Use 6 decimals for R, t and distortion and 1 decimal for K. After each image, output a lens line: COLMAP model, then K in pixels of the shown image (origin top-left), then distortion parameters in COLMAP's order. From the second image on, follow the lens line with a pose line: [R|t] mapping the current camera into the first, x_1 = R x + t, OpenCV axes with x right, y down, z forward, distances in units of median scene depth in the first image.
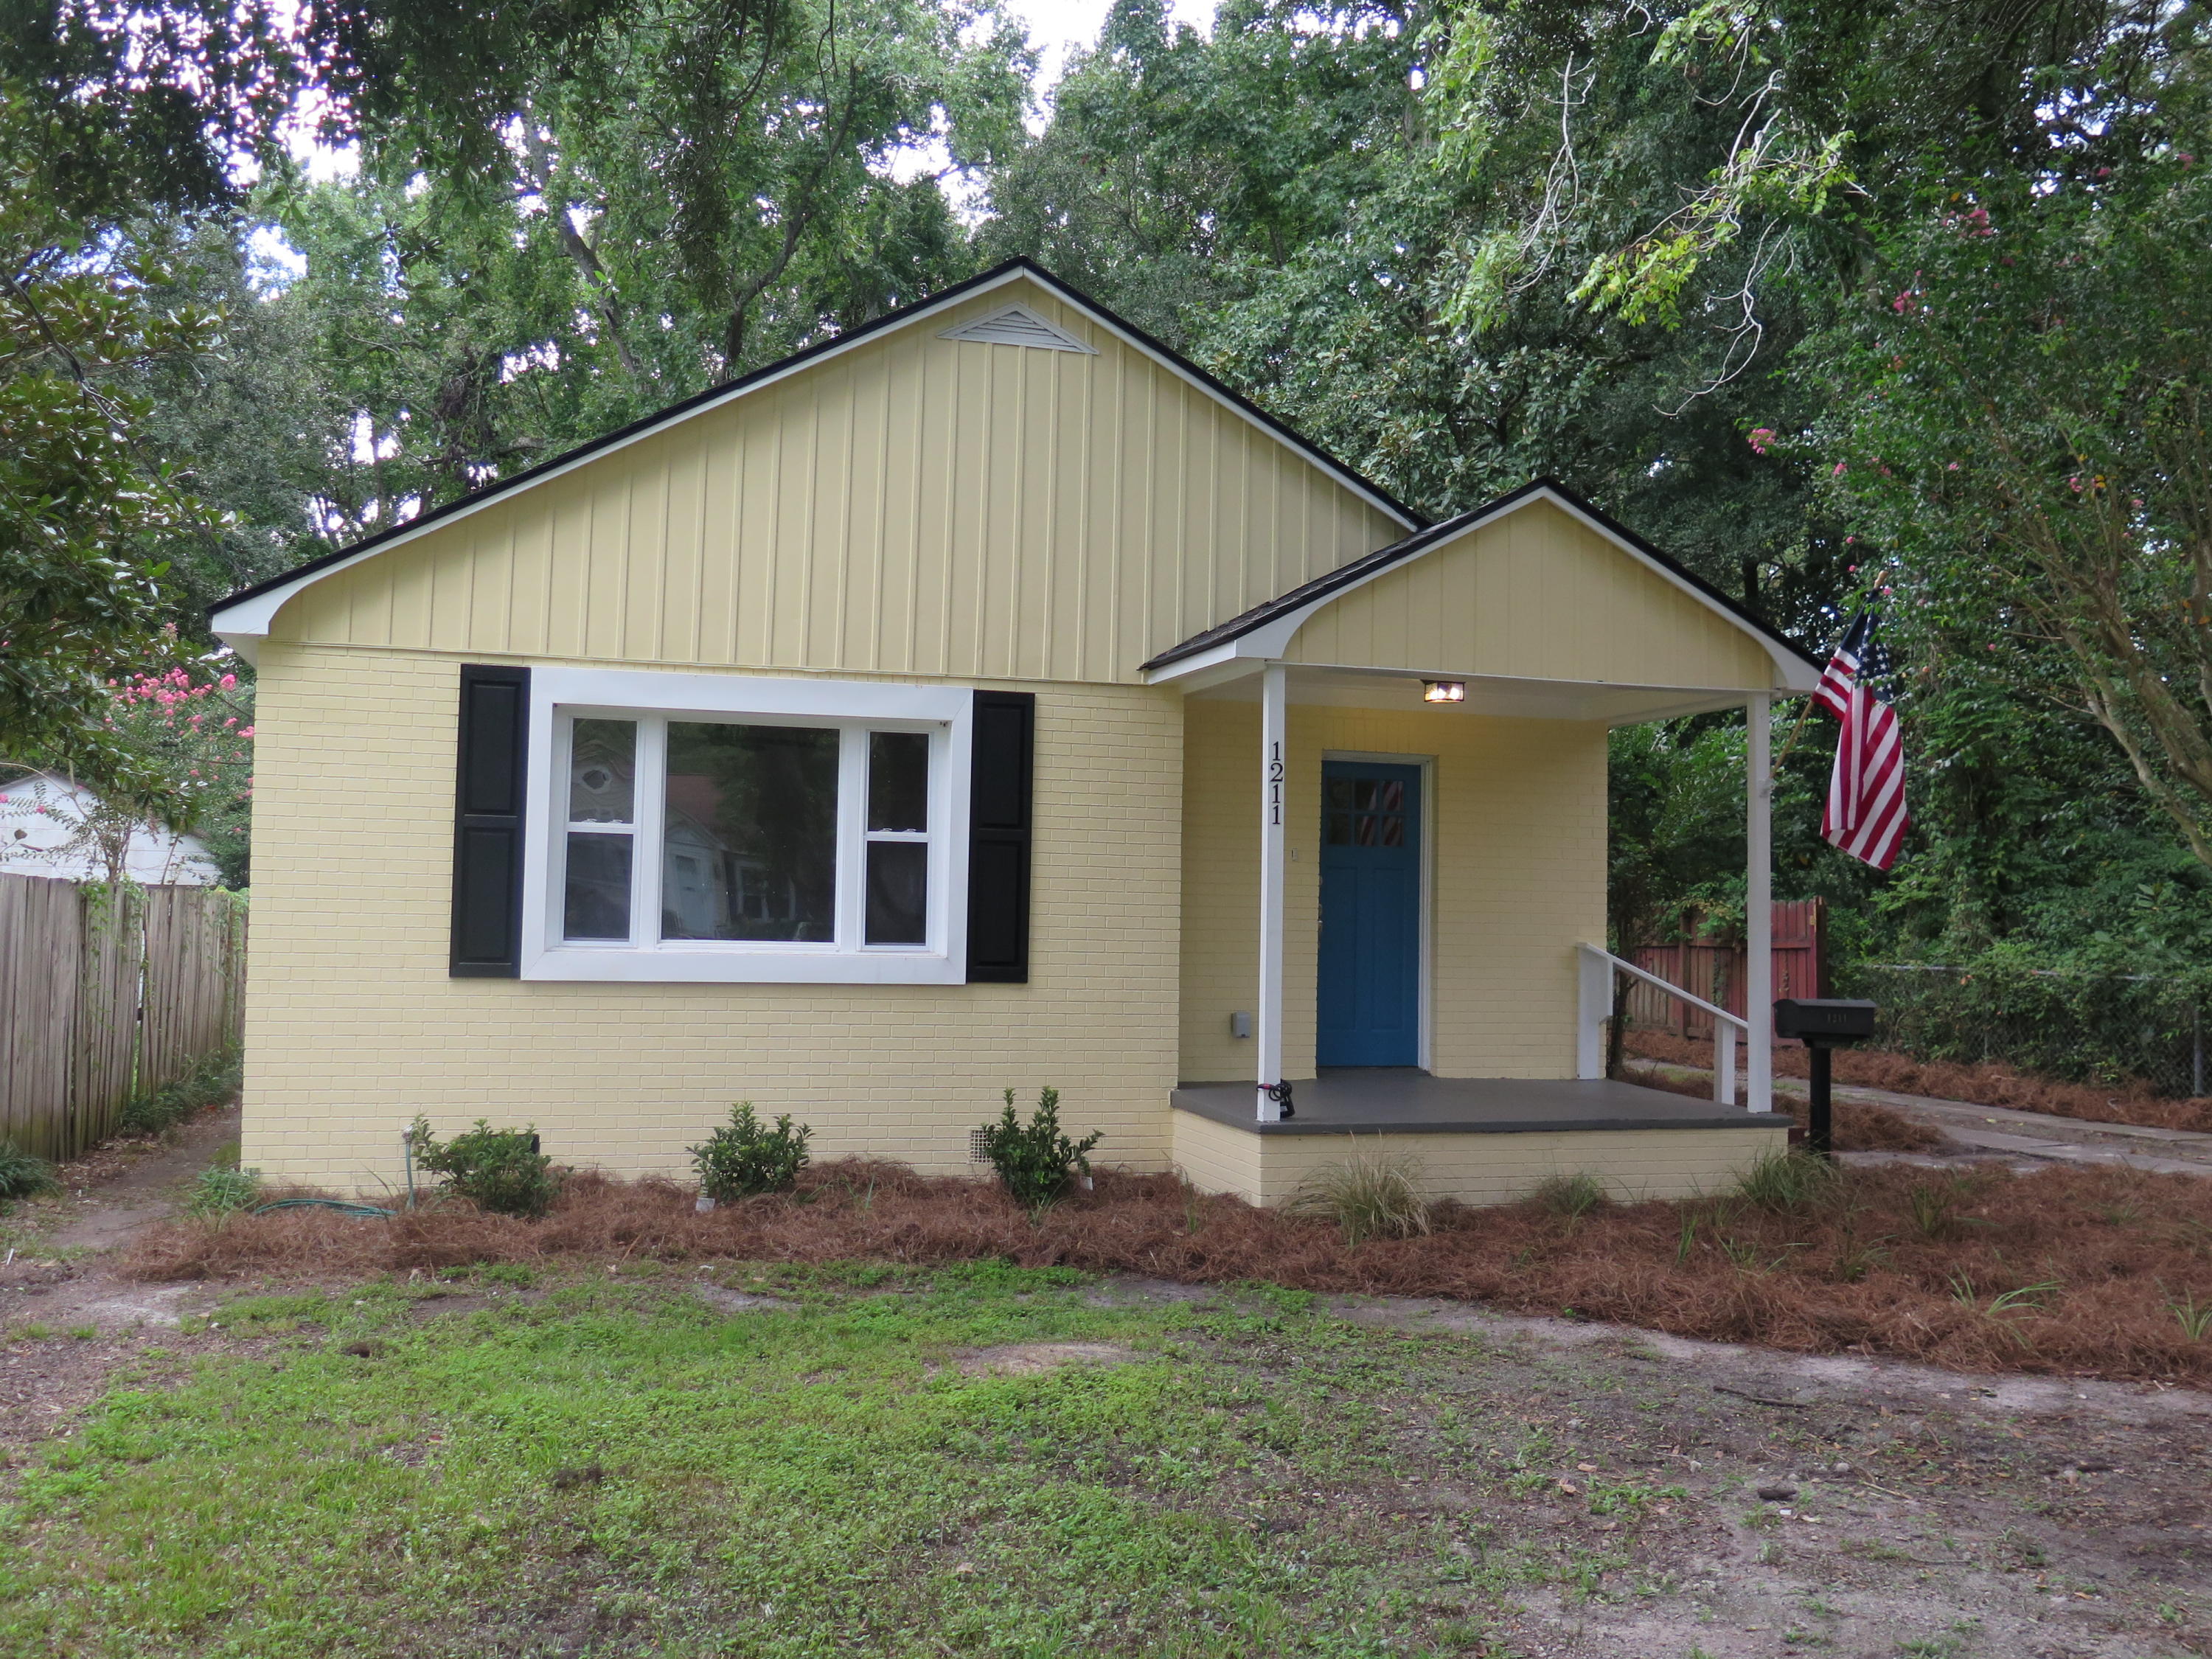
lens RADIAL K [[1844.9, 0, 1107.3], [0, 1844.9, 834.2], [0, 0, 1]] dist [-0.030833, 0.025050]
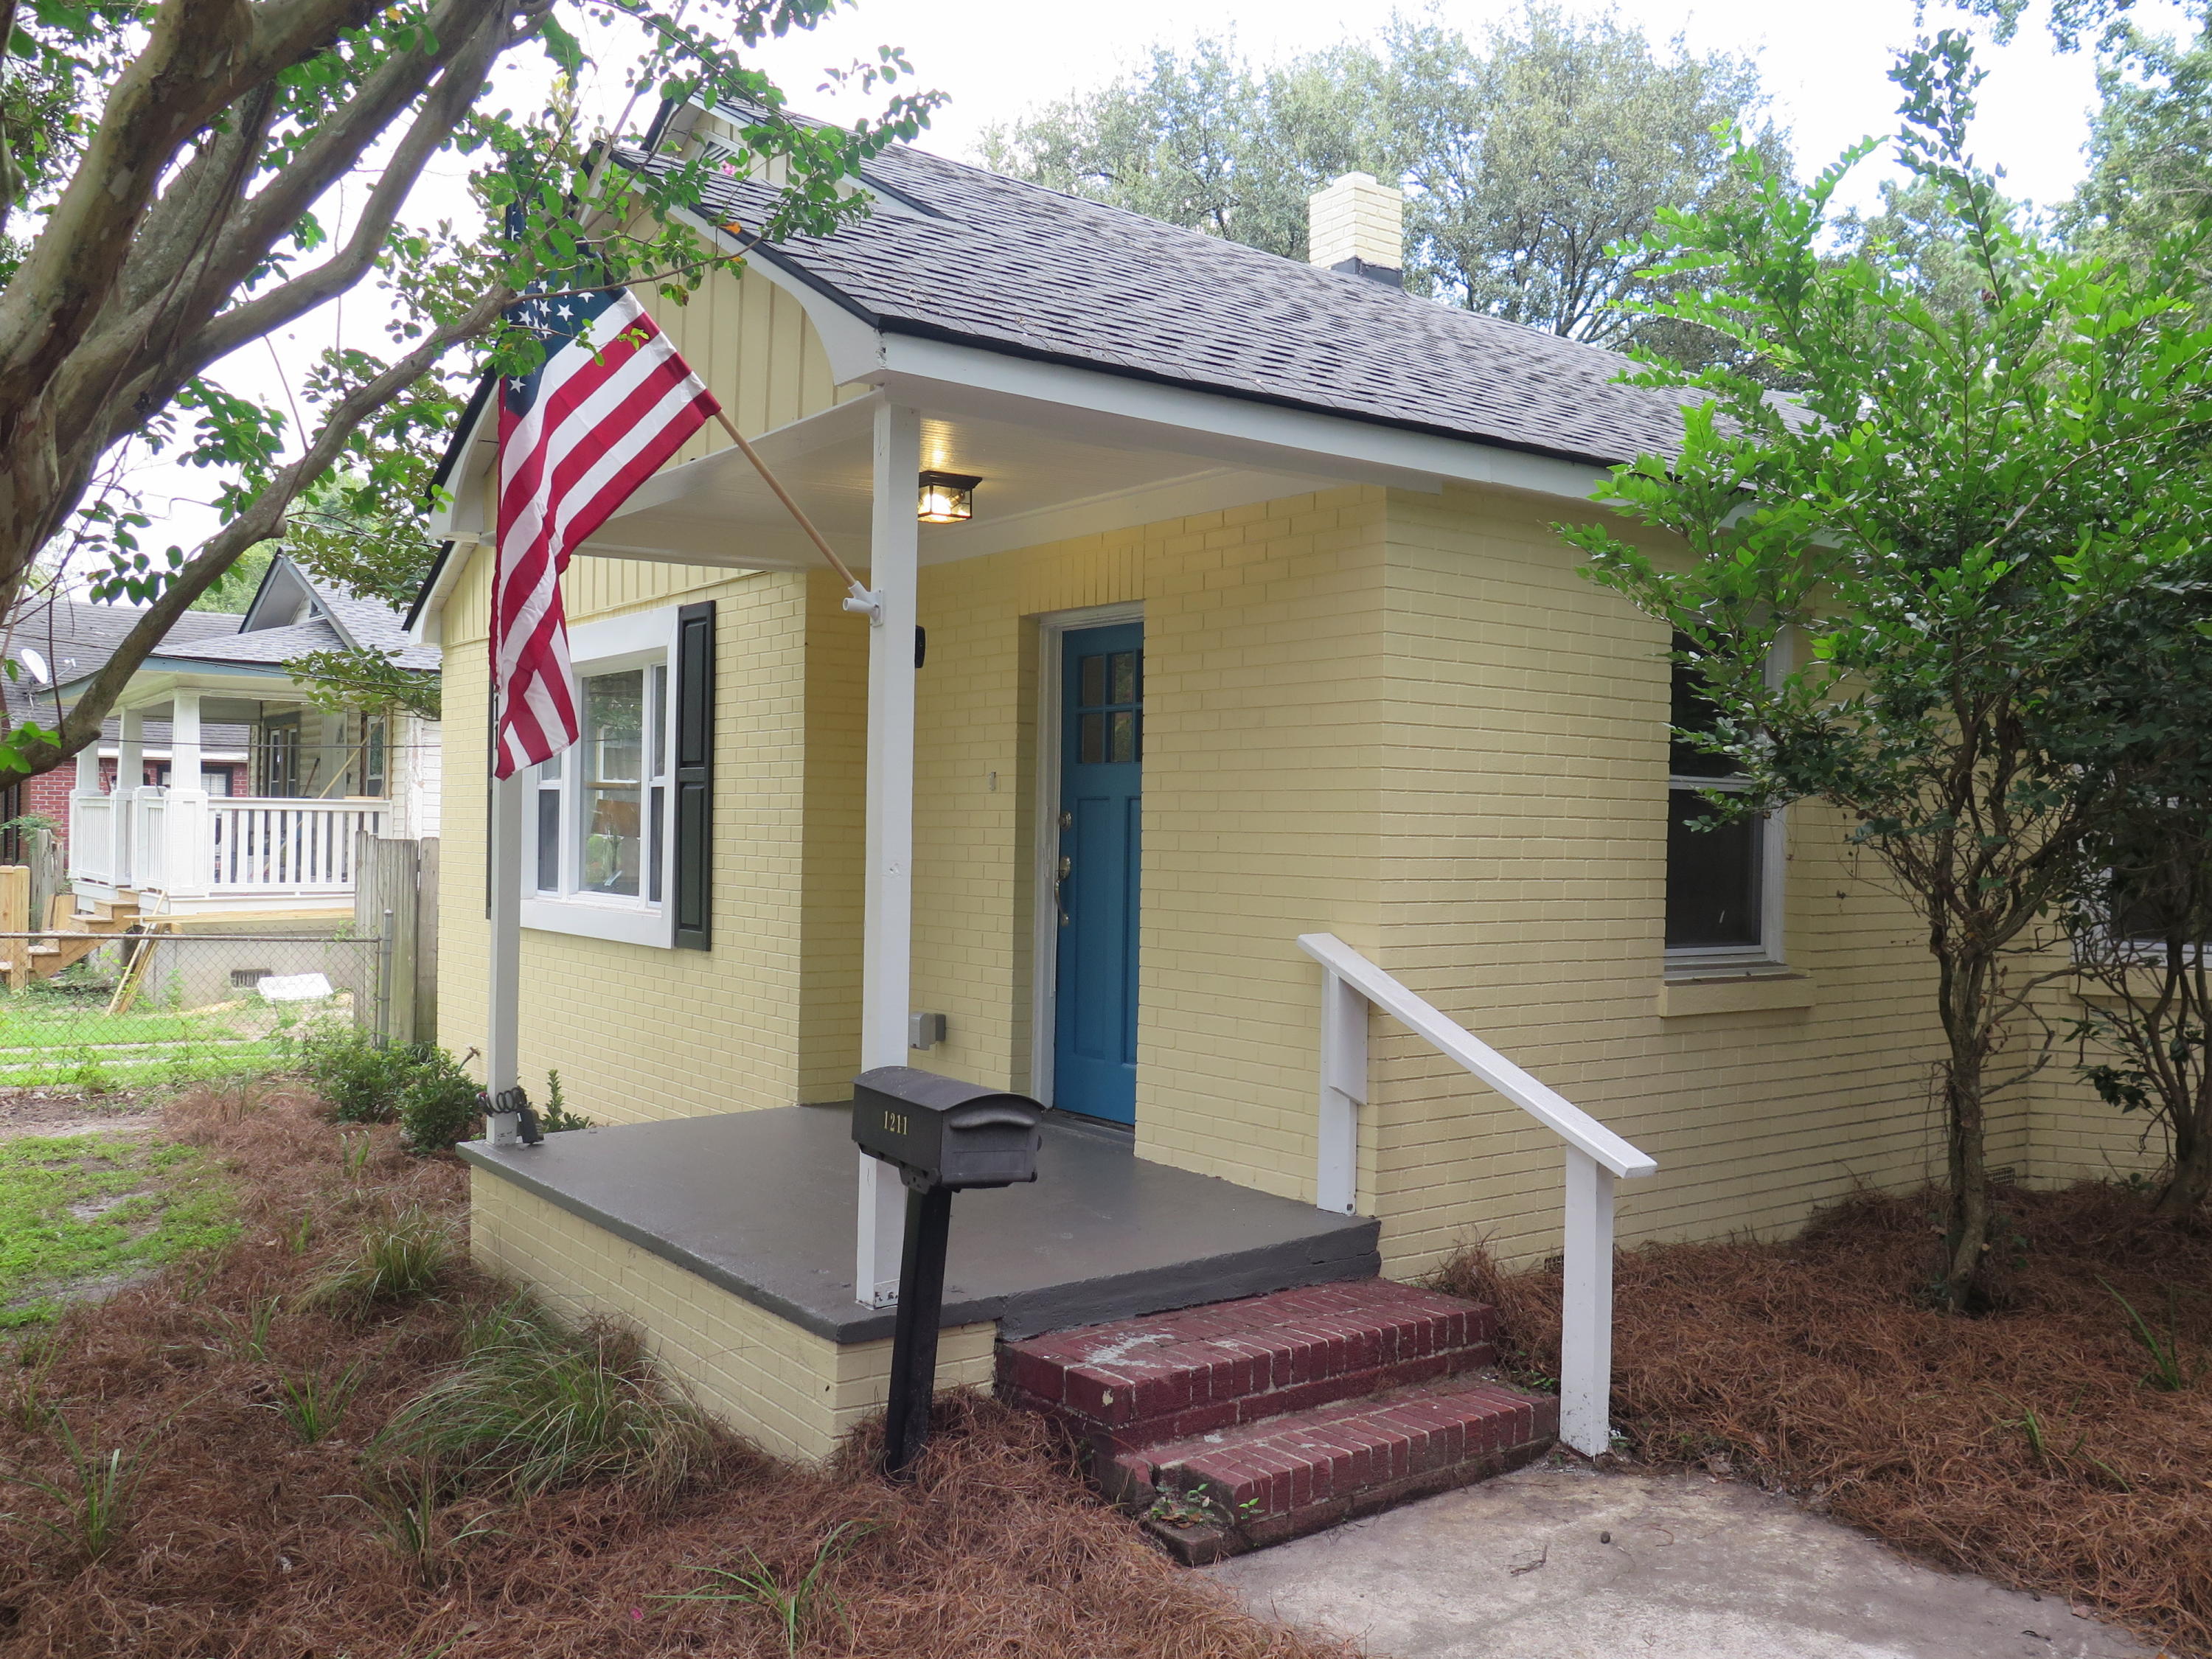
lens RADIAL K [[1844.9, 0, 1107.3], [0, 1844.9, 834.2], [0, 0, 1]] dist [-0.030833, 0.025050]
pose [[0.375945, -0.011669, -0.926569, 0.804803], [0.036347, 0.999337, 0.002162, 0.033352], [0.925929, -0.034491, 0.376119, 0.867887]]
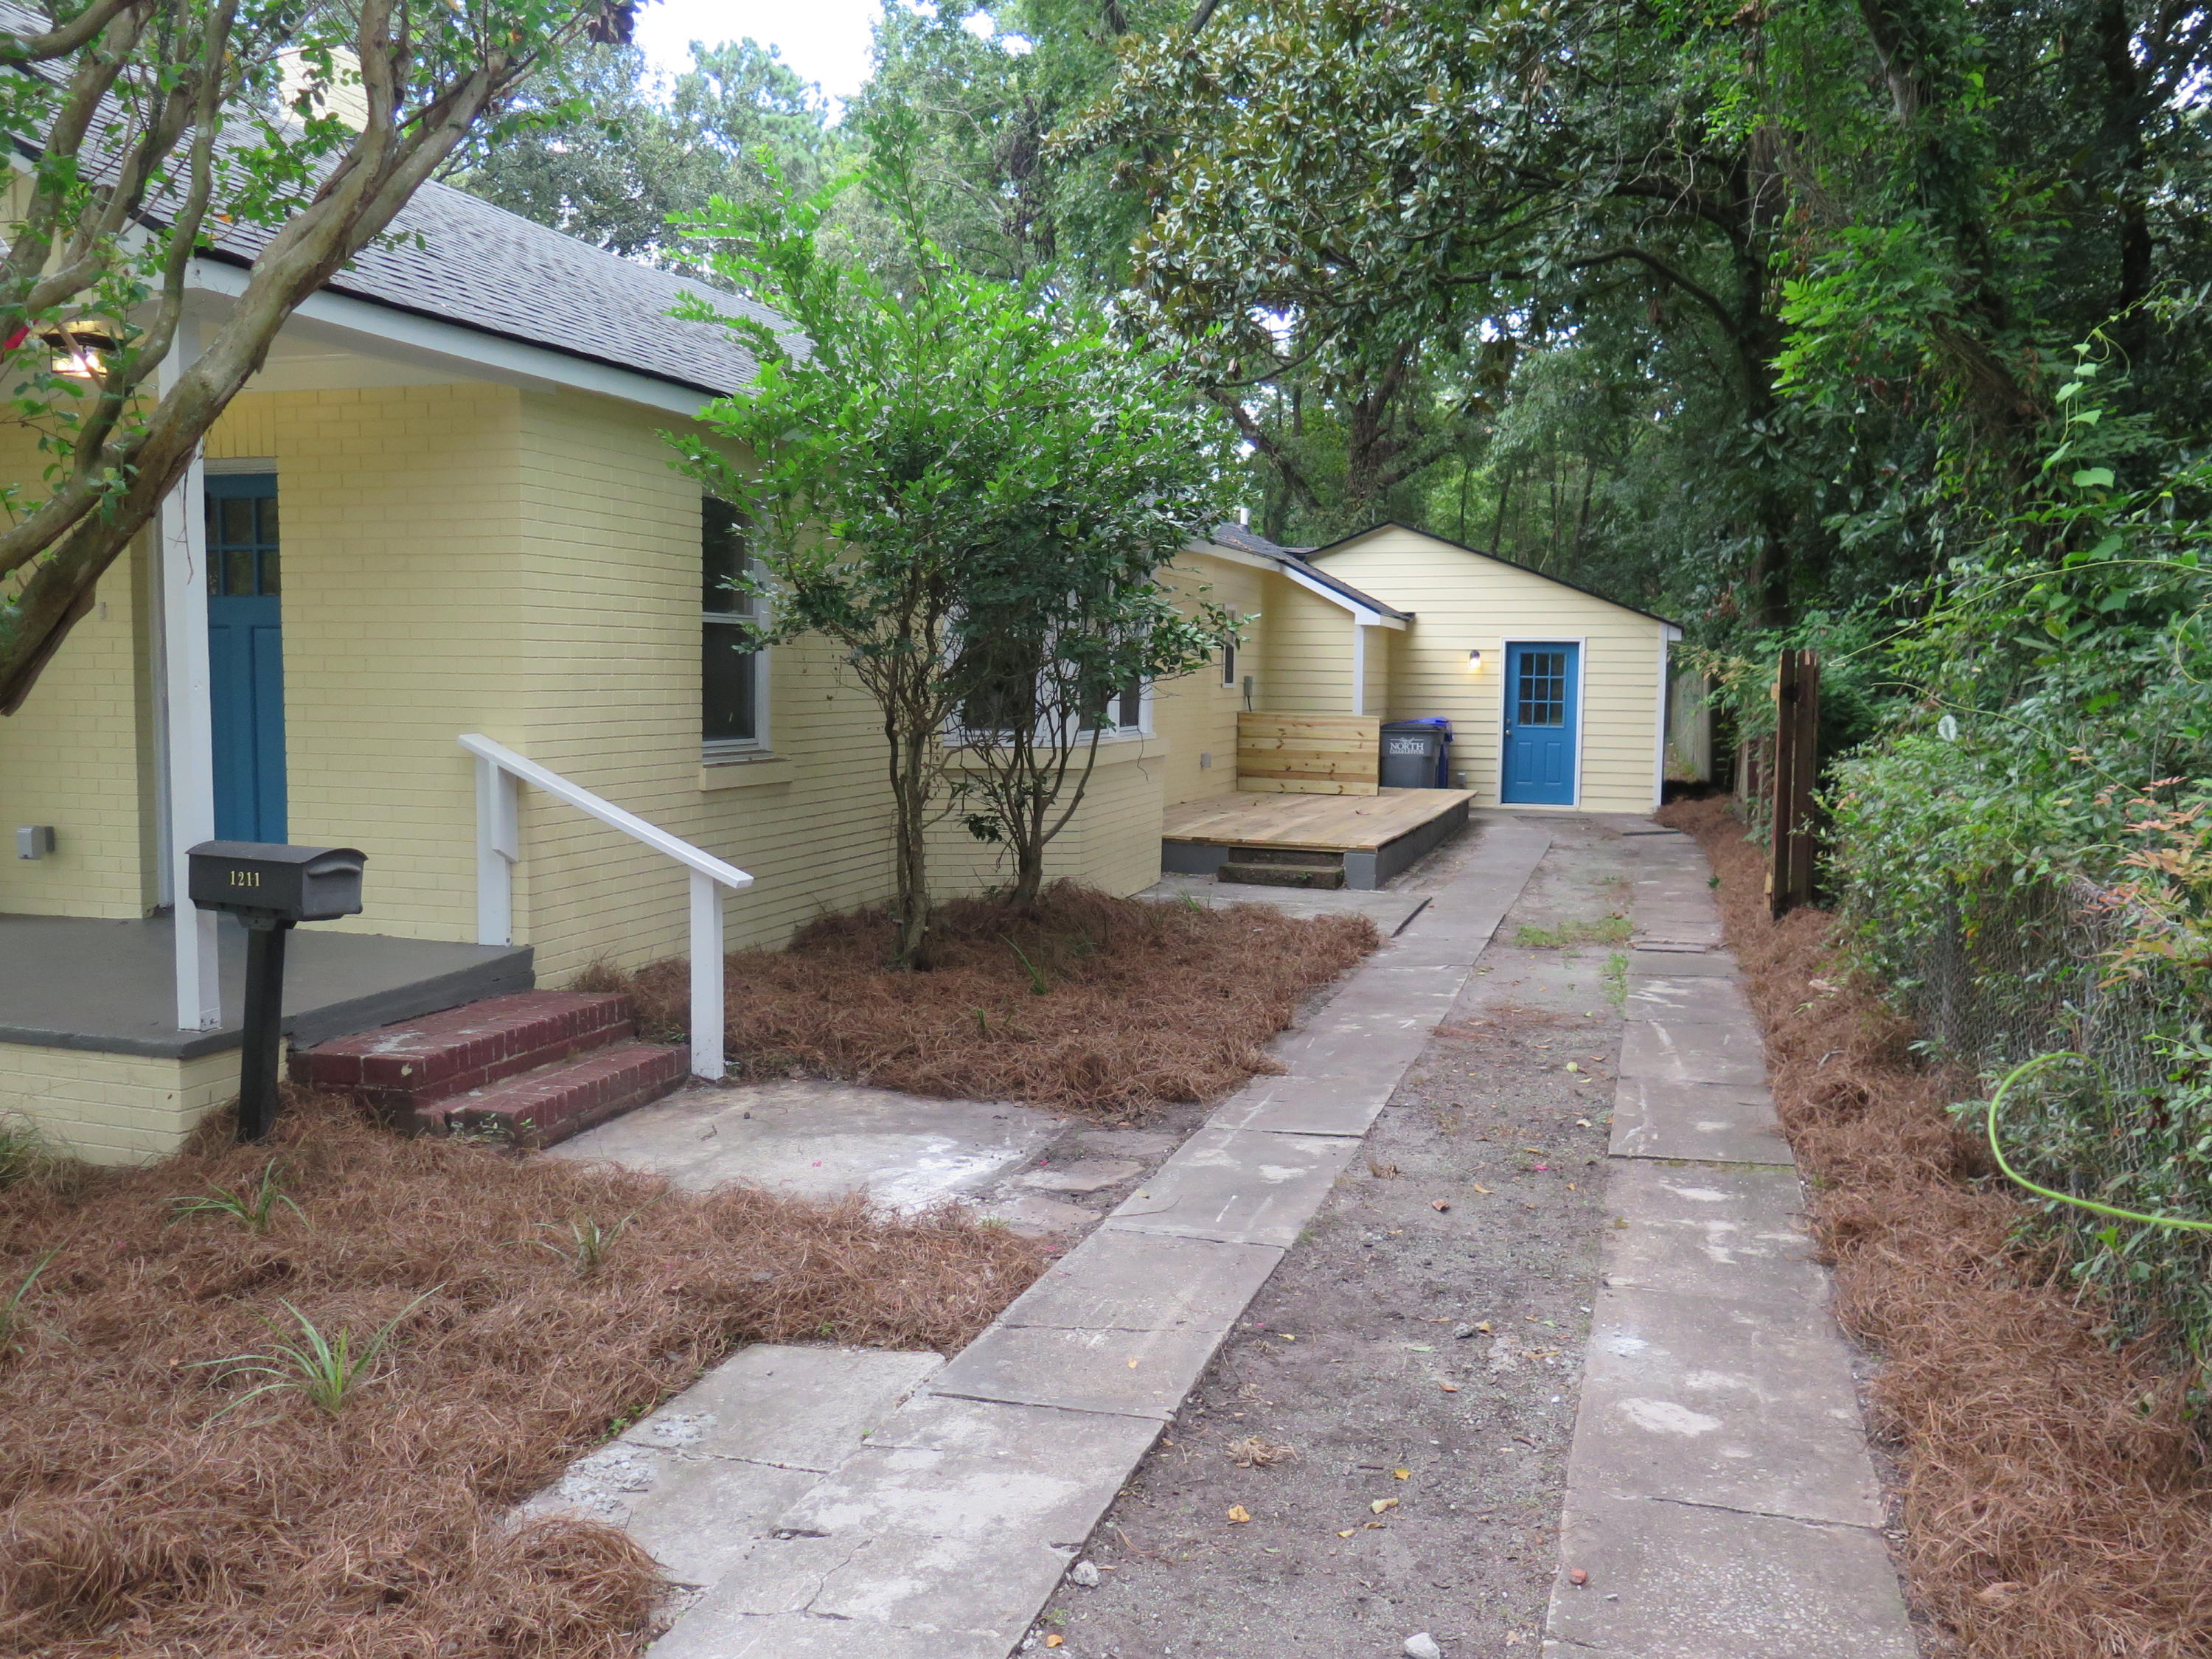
lens RADIAL K [[1844.9, 0, 1107.3], [0, 1844.9, 834.2], [0, 0, 1]] dist [-0.030833, 0.025050]
pose [[0.848153, 0.036050, -0.528524, 0.905998], [0.032208, 0.992327, 0.119372, 0.027873], [0.528772, -0.118269, 0.840484, 0.653198]]
